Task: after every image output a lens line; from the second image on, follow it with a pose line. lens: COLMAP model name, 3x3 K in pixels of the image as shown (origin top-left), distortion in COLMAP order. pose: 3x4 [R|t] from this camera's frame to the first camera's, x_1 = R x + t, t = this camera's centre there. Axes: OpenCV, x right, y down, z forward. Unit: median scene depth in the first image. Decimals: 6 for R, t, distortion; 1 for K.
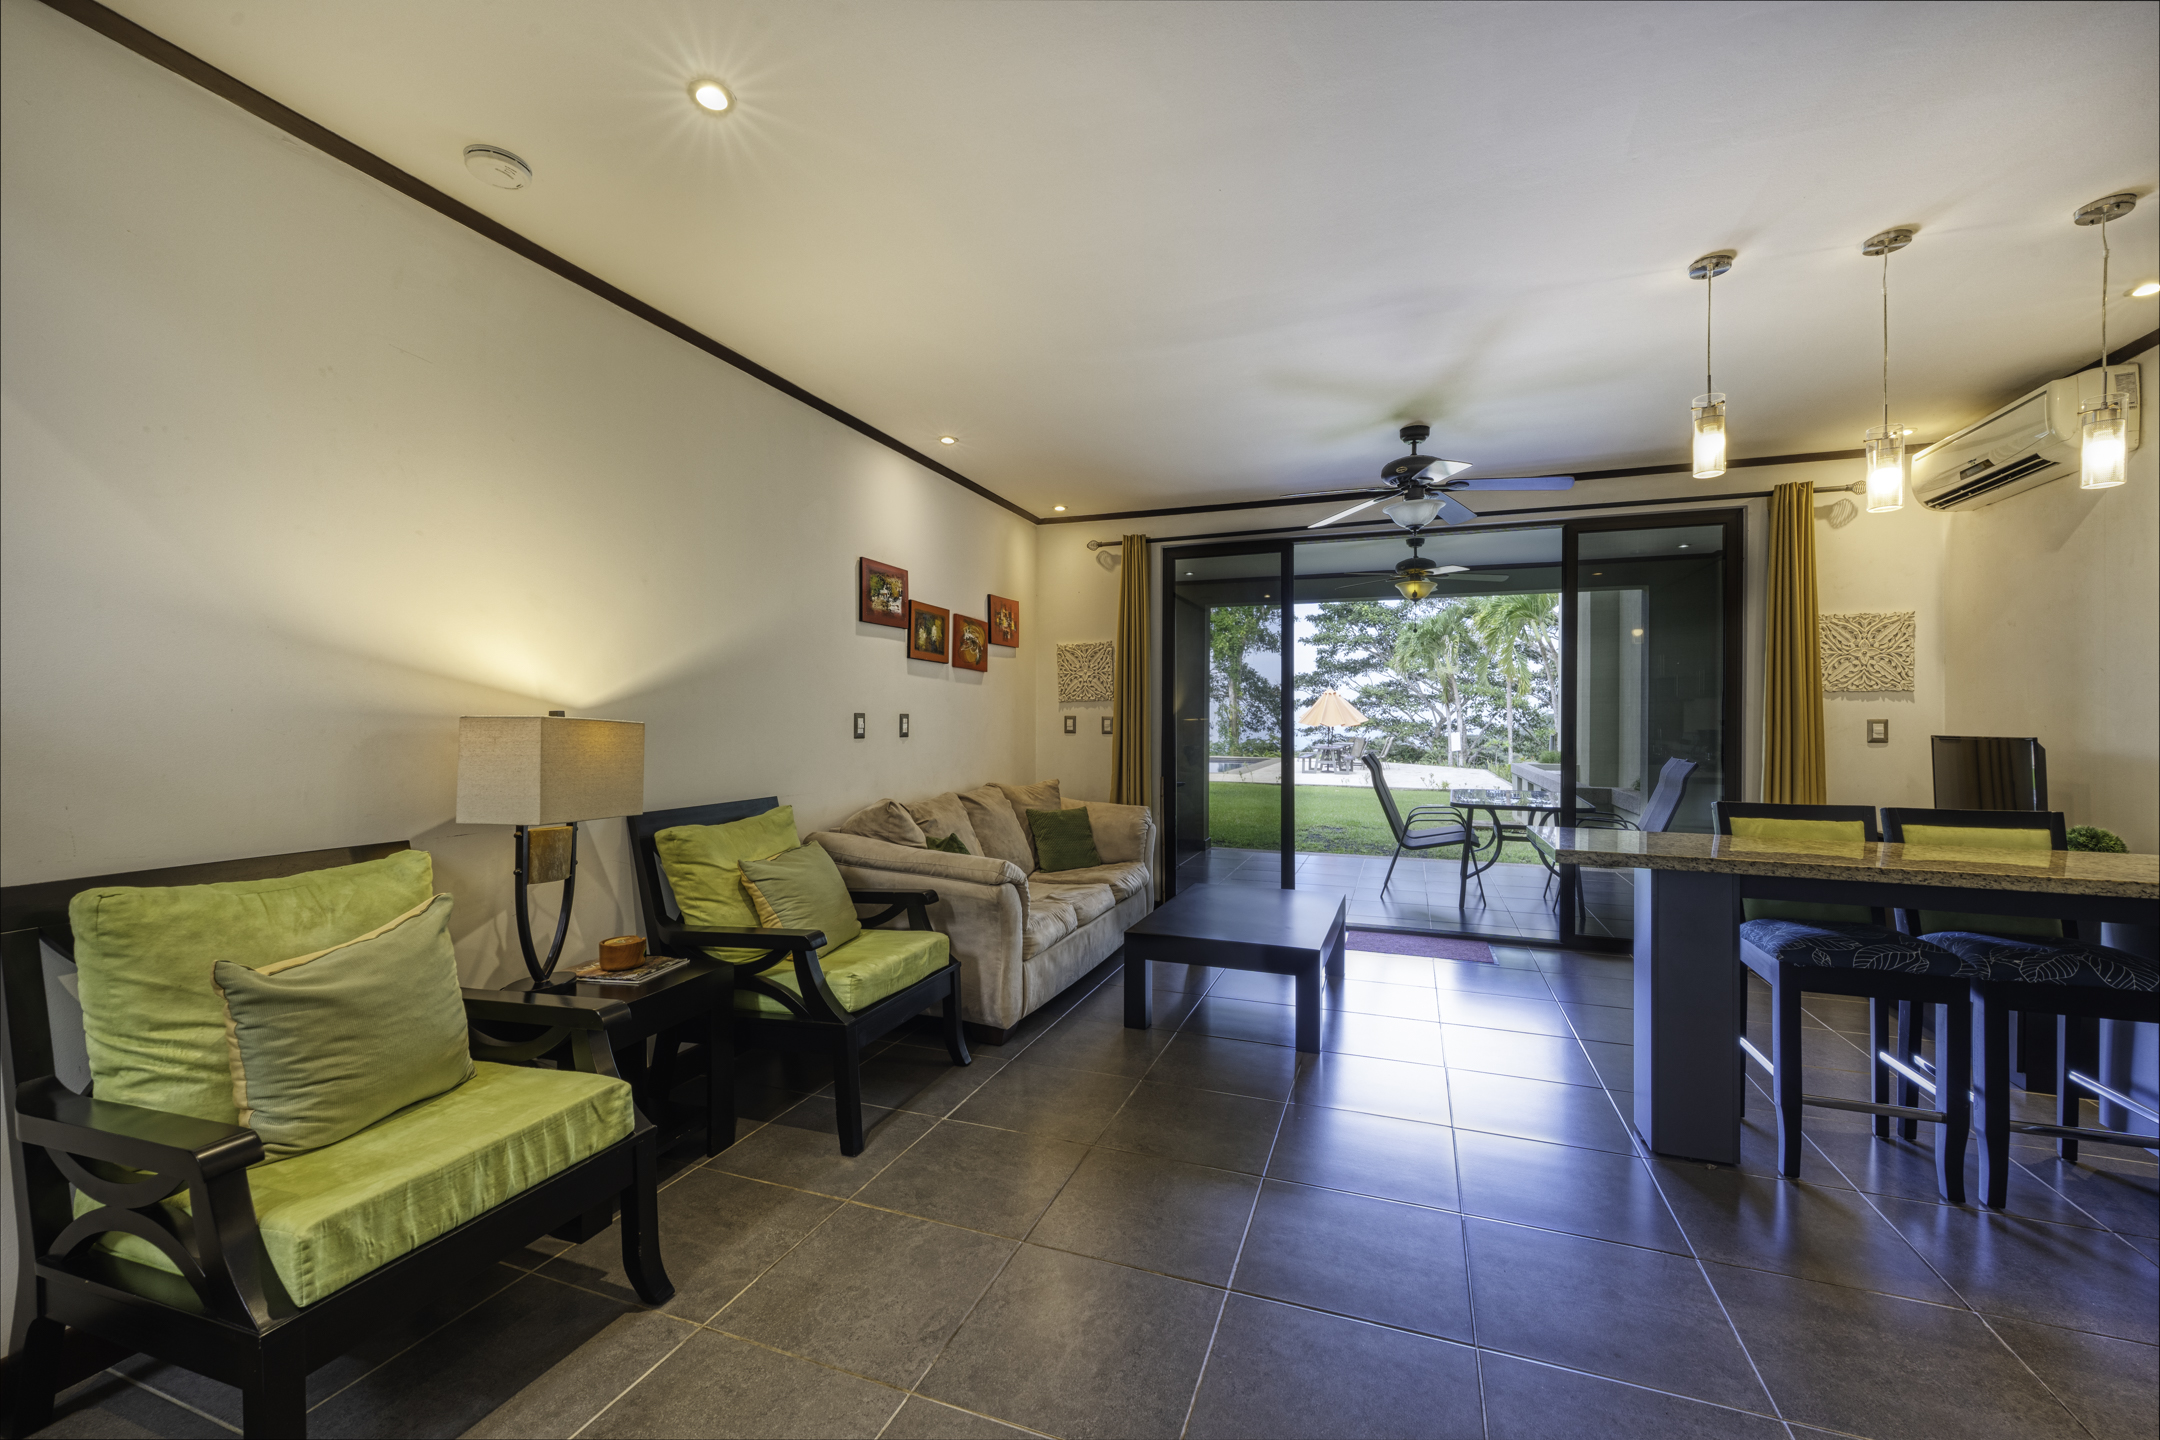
lens RADIAL K [[863.9, 0, 1096.4], [0, 863.9, 714.1], [0, 0, 1]] dist [-0.000038, -0.000458]
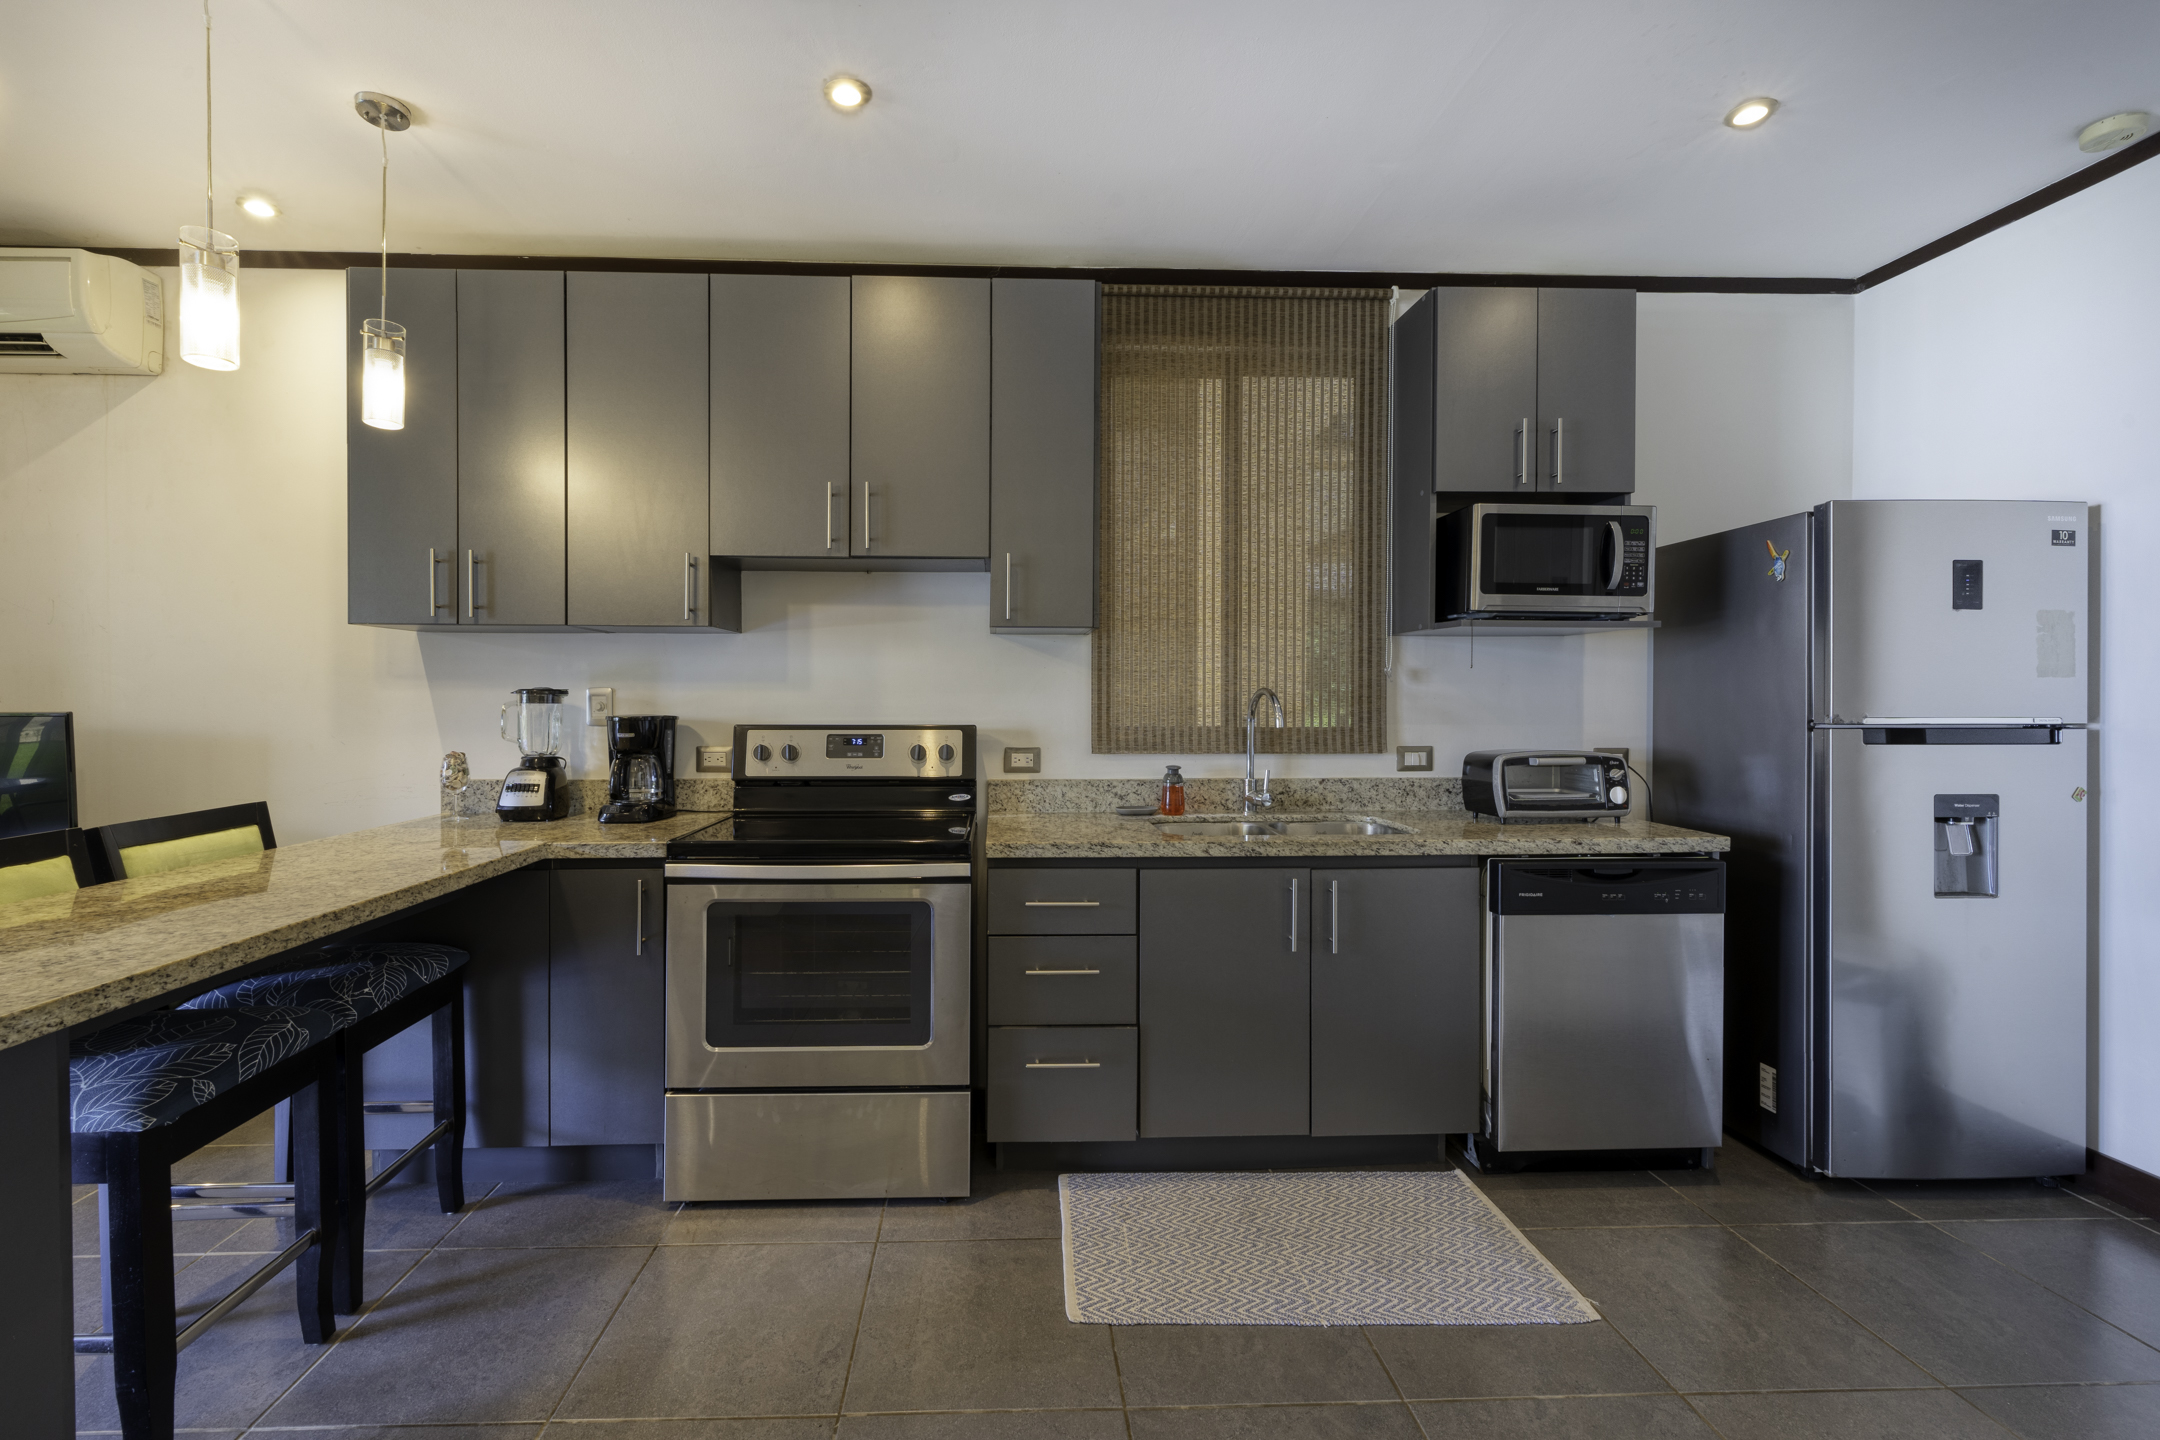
lens RADIAL K [[890.8, 0, 1012.7], [0, 890.8, 701.5], [0, 0, 1]] dist [0.002119, 0.000280]
pose [[-0.375293, -0.011402, 0.926836, 0.060533], [-0.010268, 0.999914, 0.008143, 0.004247], [-0.926849, -0.006461, -0.375378, 0.633387]]
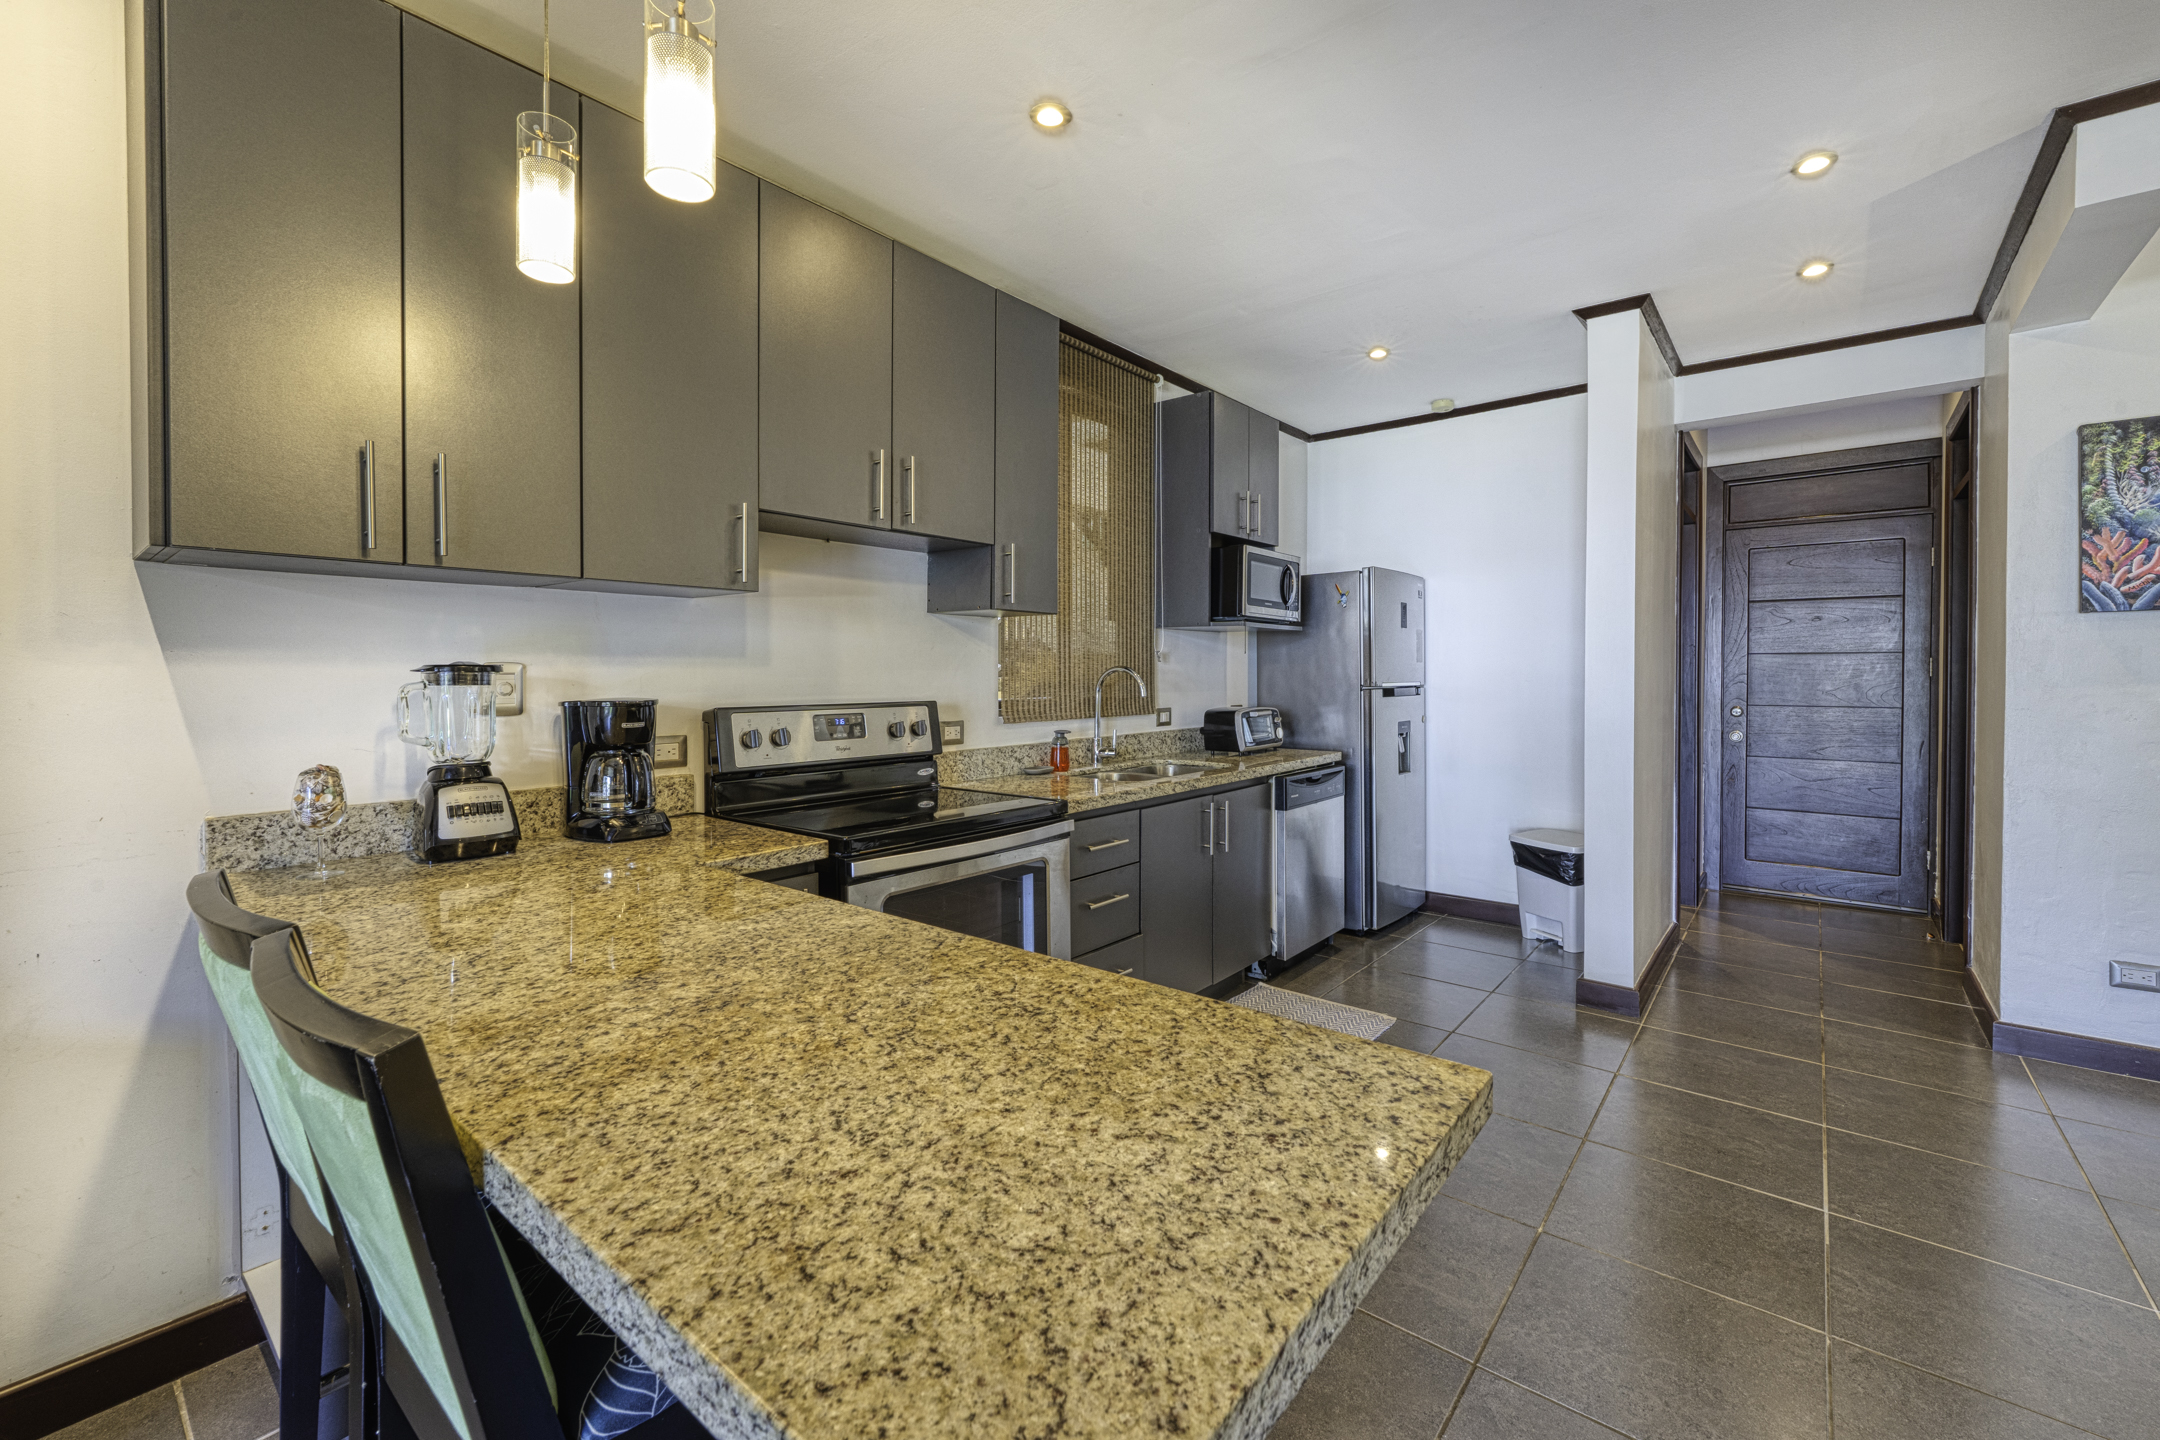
lens RADIAL K [[883.0, 0, 1073.7], [0, 883.0, 682.3], [0, 0, 1]] dist [-0.000533, -0.000105]
pose [[-0.942029, -0.009194, 0.335404, 0.522471], [-0.007311, 0.999950, 0.006876, 0.009642], [-0.335450, 0.004025, -0.942049, 1.230868]]
